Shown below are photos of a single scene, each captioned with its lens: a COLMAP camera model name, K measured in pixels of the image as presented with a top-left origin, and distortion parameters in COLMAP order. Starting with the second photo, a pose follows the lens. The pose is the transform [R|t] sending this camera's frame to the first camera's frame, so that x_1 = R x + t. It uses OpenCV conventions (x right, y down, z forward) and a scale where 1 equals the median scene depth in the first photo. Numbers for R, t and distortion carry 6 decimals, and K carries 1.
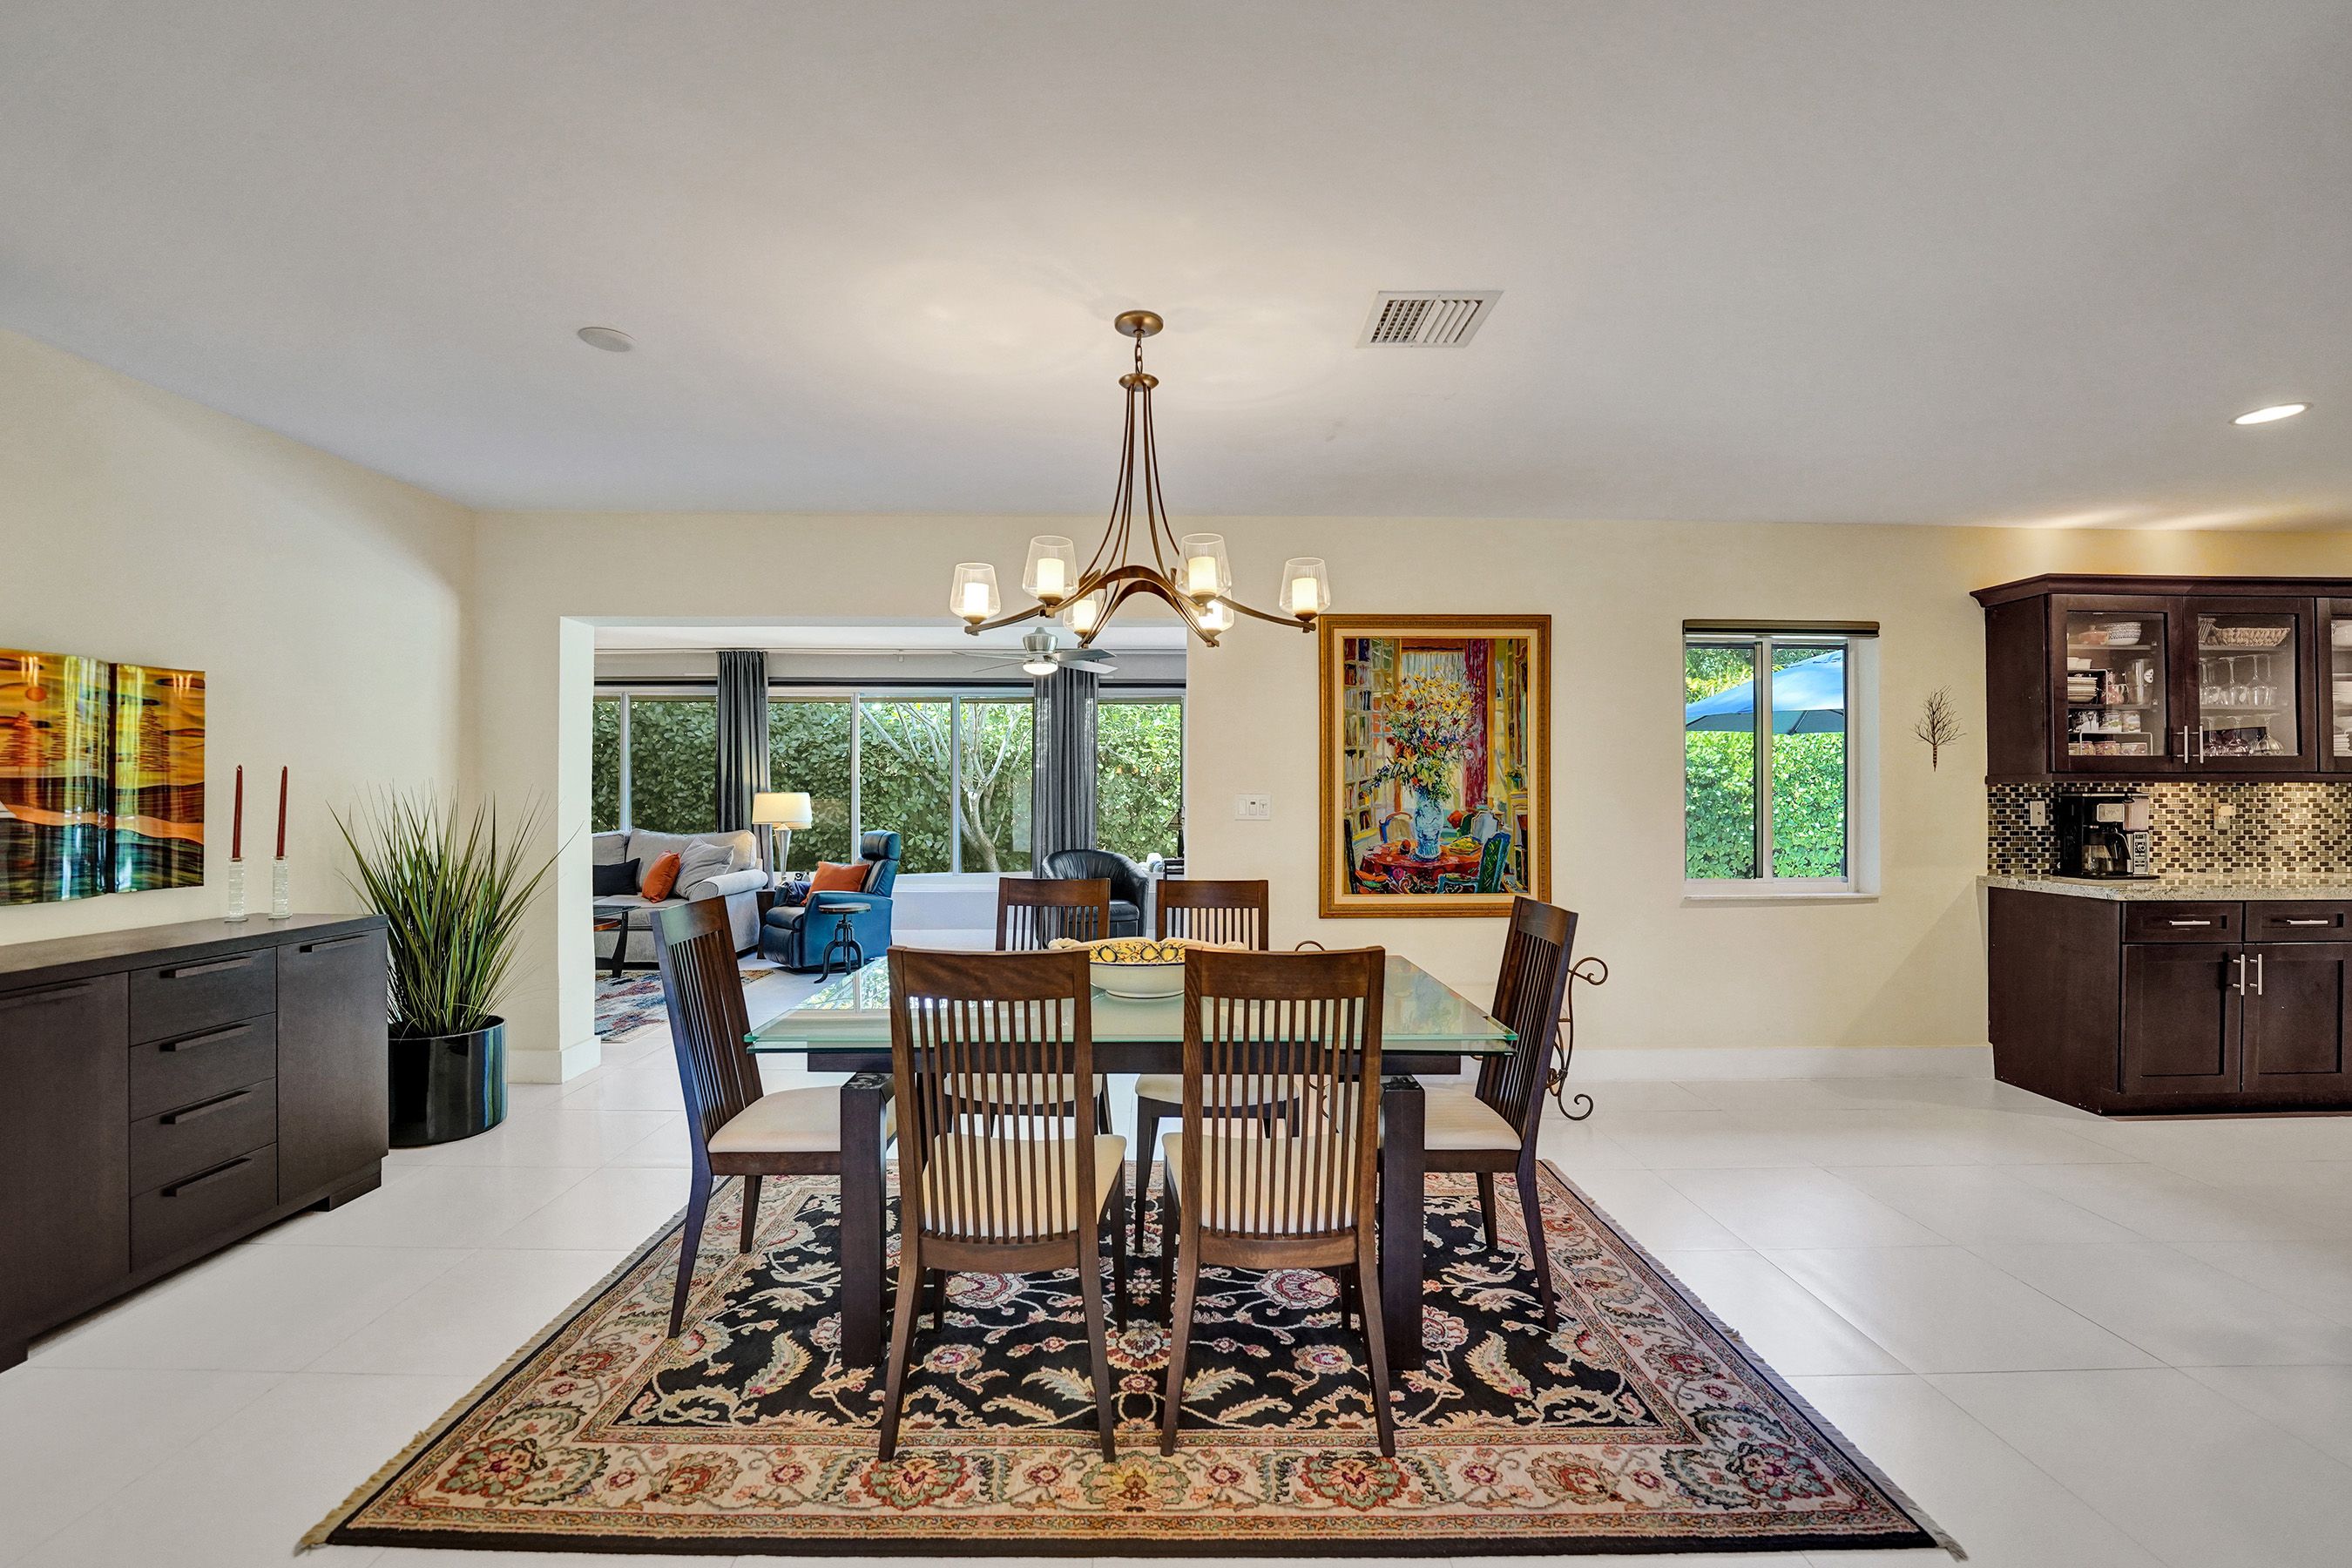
lens RADIAL K [[965.1, 0, 1143.3], [0, 965.1, 789.4], [0, 0, 1]] dist [-0.025167, 0.000709]
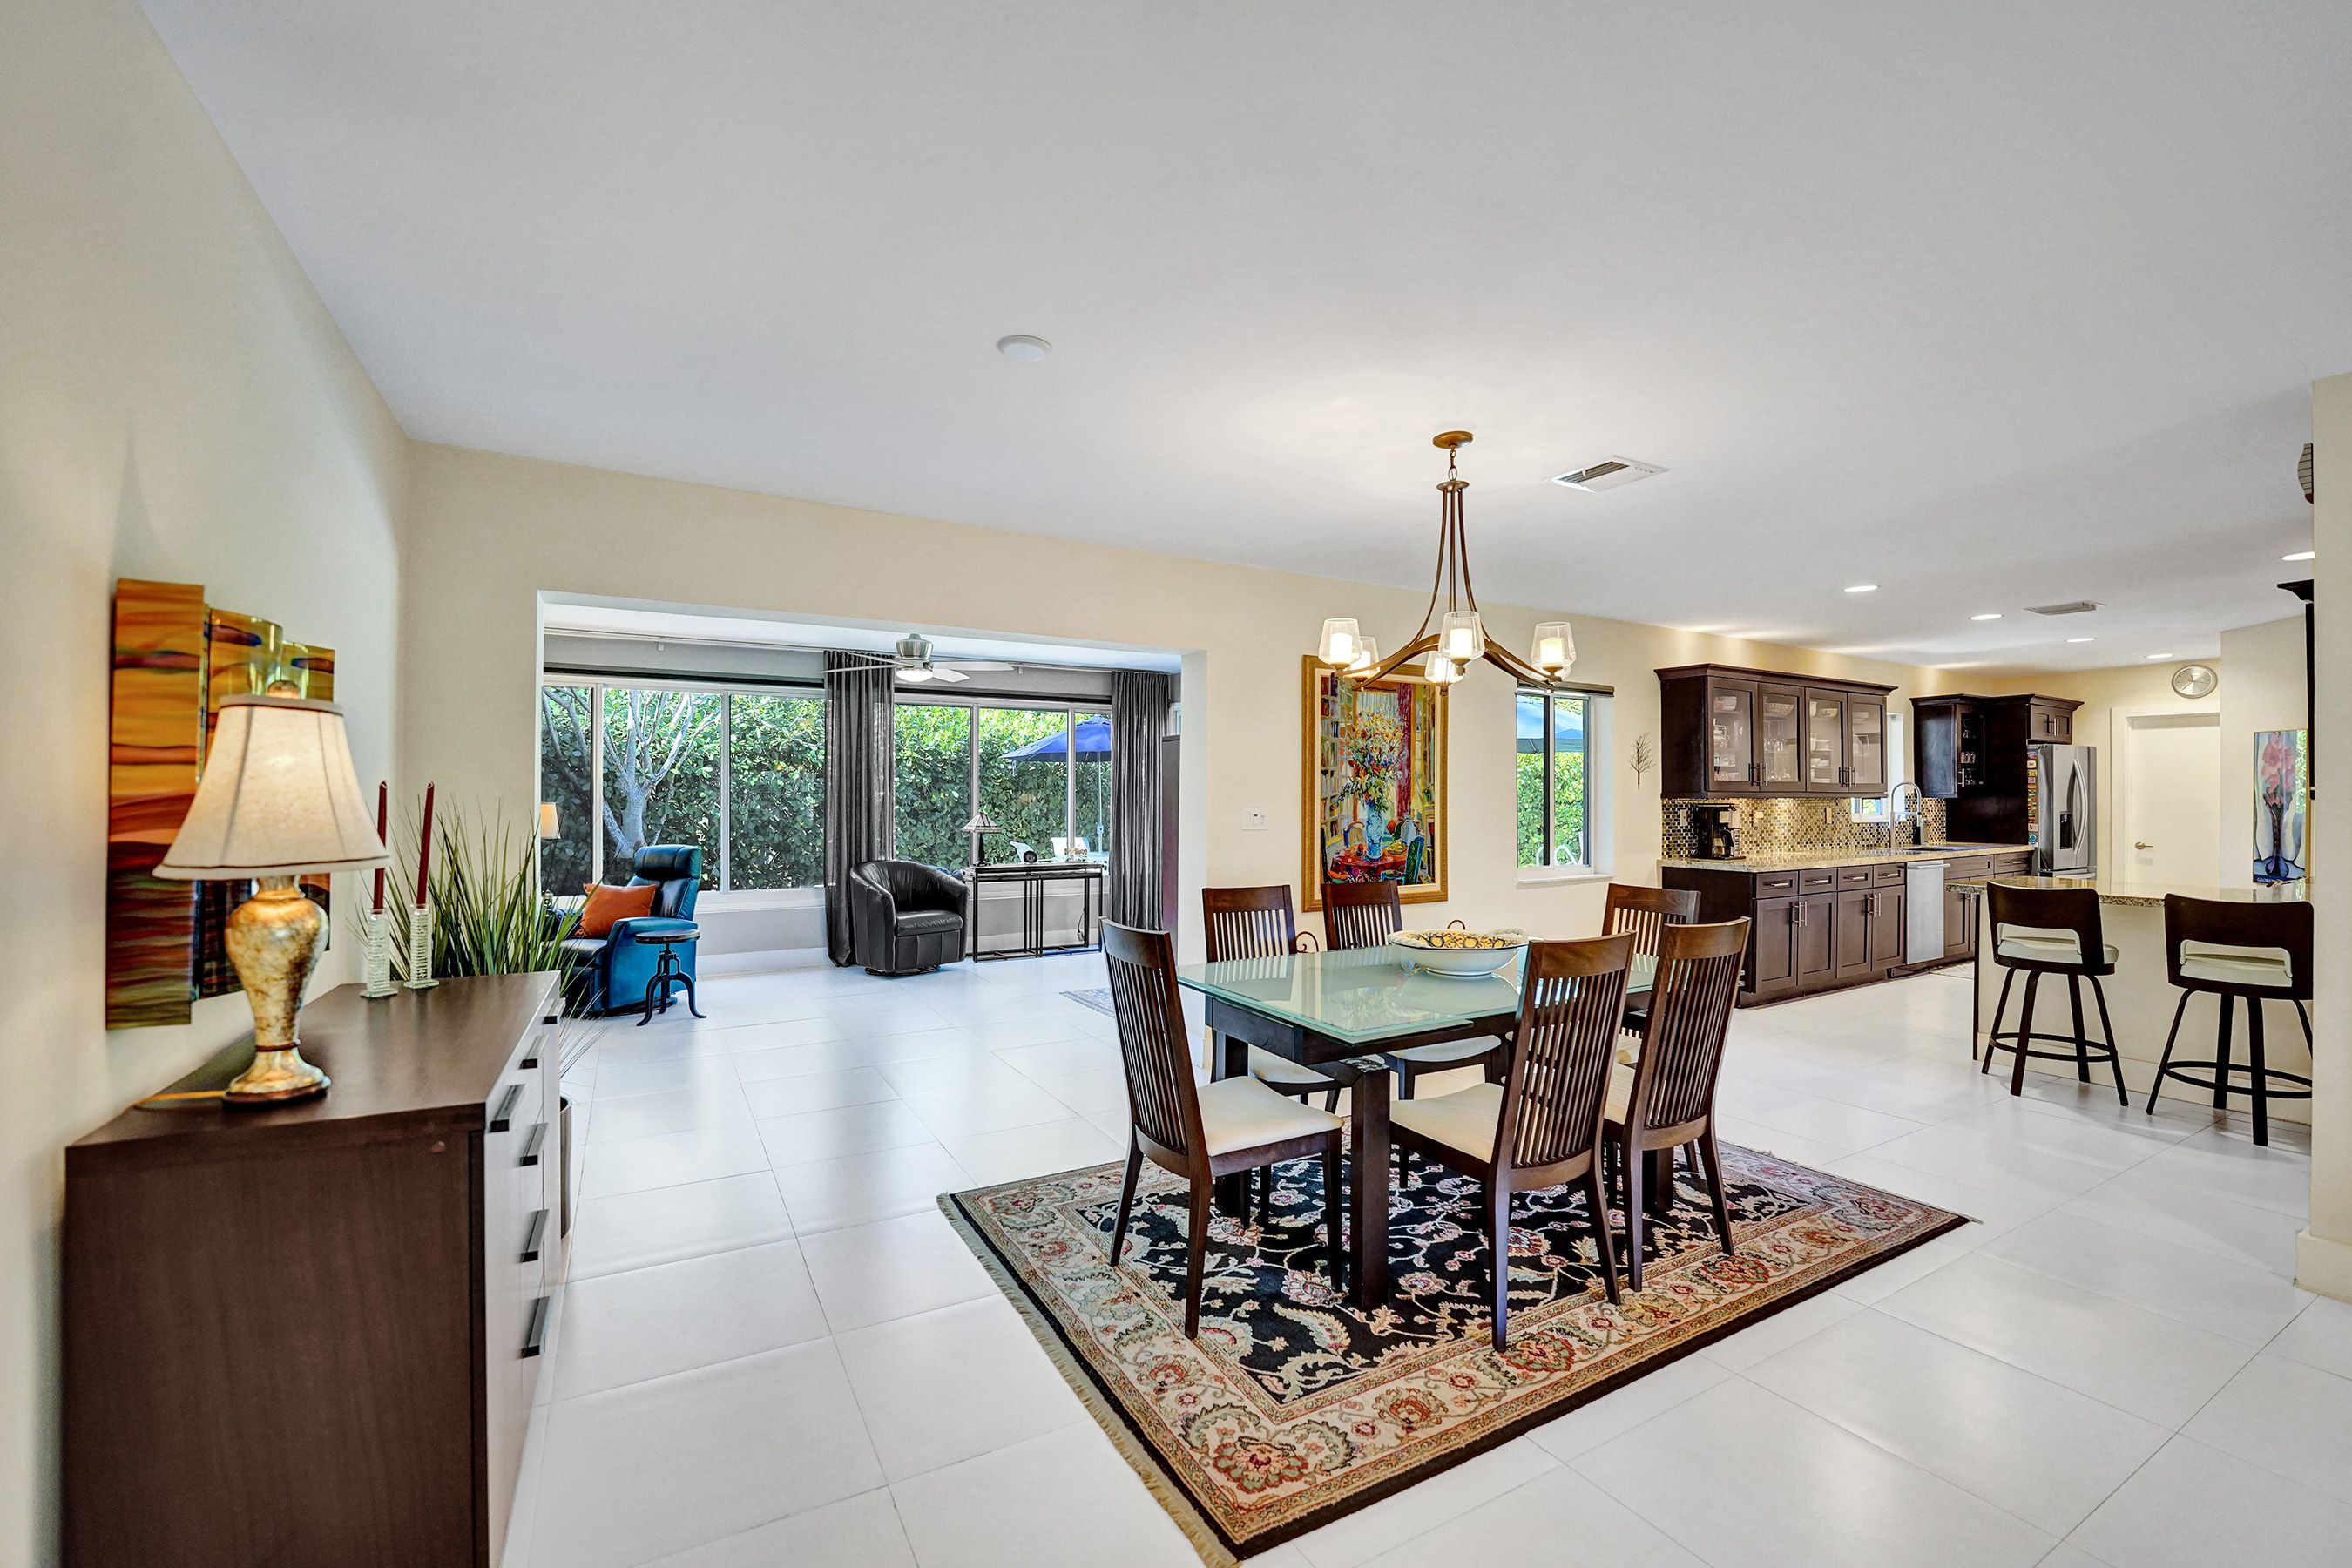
lens RADIAL K [[965.1, 0, 1159.1], [0, 965.1, 794.5], [0, 0, 1]] dist [-0.025167, 0.000709]
pose [[0.877042, 0.001170, 0.480413, -0.541448], [-0.004547, 0.999972, 0.005867, -0.016980], [-0.480393, -0.007330, 0.877023, 0.047604]]
